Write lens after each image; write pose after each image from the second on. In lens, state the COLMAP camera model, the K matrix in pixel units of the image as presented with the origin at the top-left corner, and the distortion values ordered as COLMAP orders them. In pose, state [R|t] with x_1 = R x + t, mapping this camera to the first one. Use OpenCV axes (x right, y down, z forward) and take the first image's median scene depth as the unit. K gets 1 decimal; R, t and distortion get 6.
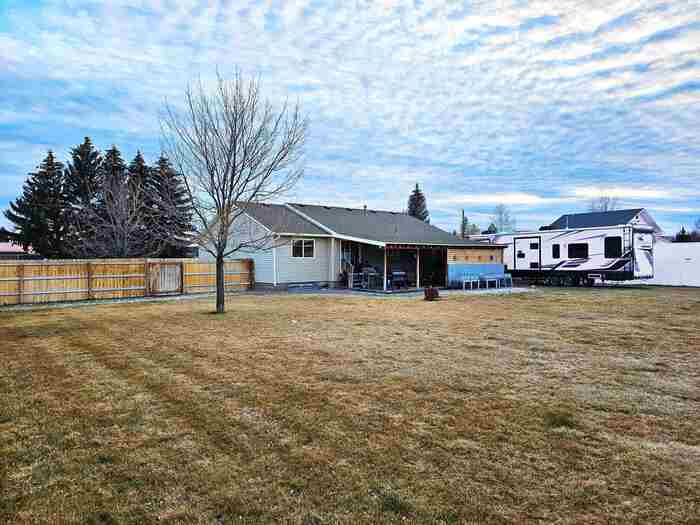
lens RADIAL K [[461.2, 0, 350.0], [0, 461.2, 262.5], [0, 0, 1]] dist [0.095432, -0.079634]
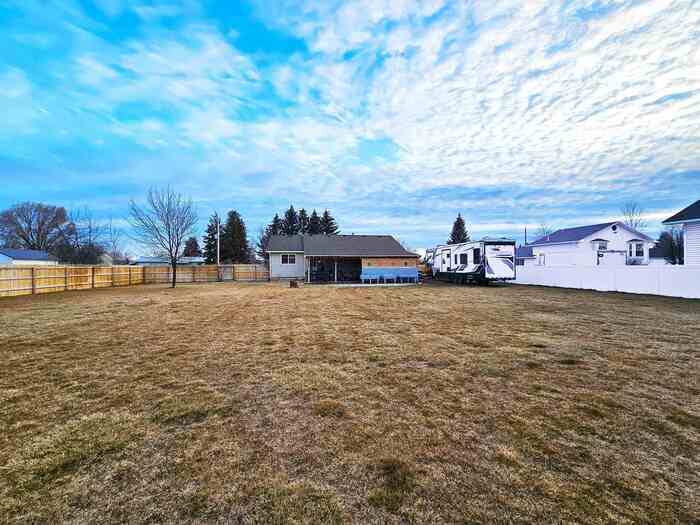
lens RADIAL K [[286.0, 0, 350.0], [0, 286.0, 262.5], [0, 0, 1]] dist [-0.002190, -0.000291]
pose [[0.874658, -0.003453, -0.484729, 0.626328], [-0.004175, 0.999884, -0.014656, 0.000071], [0.484723, 0.014843, 0.874542, 0.094651]]
